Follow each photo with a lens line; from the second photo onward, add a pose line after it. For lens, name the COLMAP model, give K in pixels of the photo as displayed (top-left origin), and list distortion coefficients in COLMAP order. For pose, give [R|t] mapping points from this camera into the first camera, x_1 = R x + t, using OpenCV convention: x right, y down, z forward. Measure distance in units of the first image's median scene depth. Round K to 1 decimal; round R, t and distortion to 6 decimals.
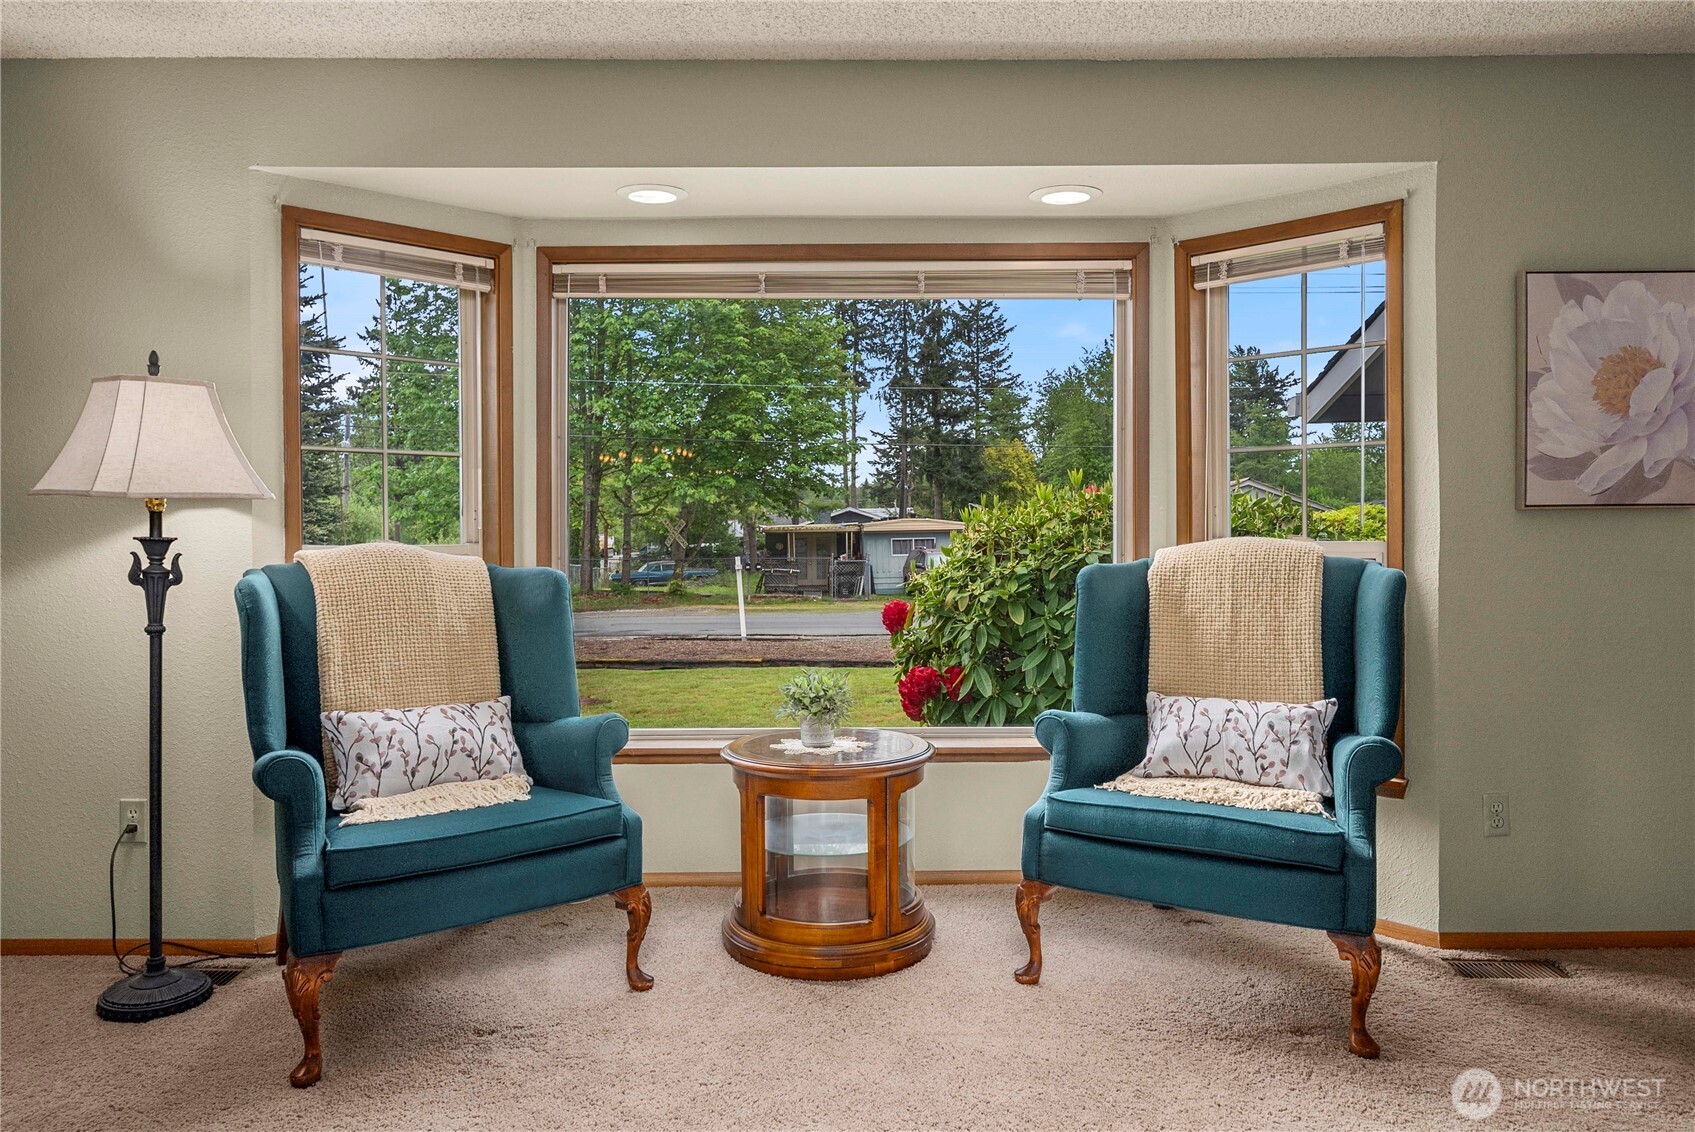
lens RADIAL K [[1165.5, 0, 847.5], [0, 1165.5, 566.0], [0, 0, 1]] dist [0.007610, 0.002517]
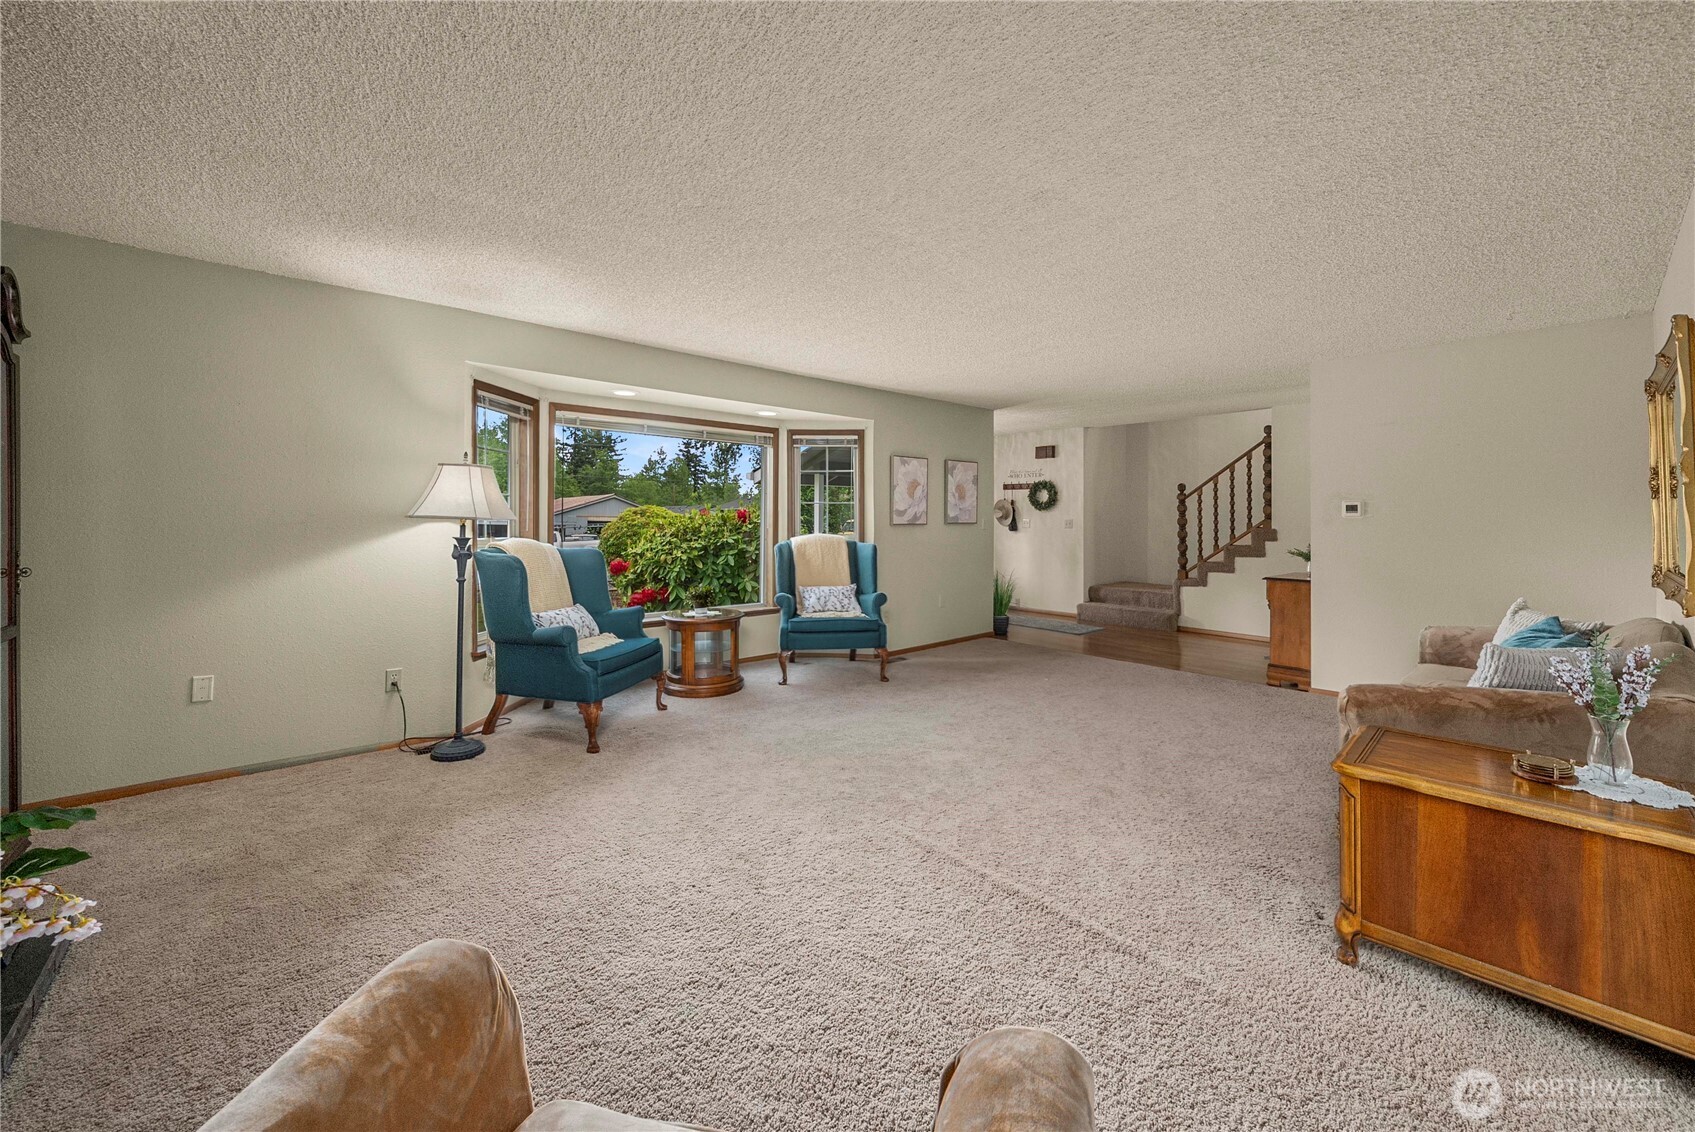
lens RADIAL K [[668.9, 0, 840.4], [0, 668.9, 540.4], [0, 0, 1]] dist [-0.010941, -0.000121]
pose [[0.754100, -0.011246, 0.656663, -0.801482], [0.011243, 0.999928, 0.004213, -0.014551], [-0.656663, 0.004206, 0.754173, -0.355916]]
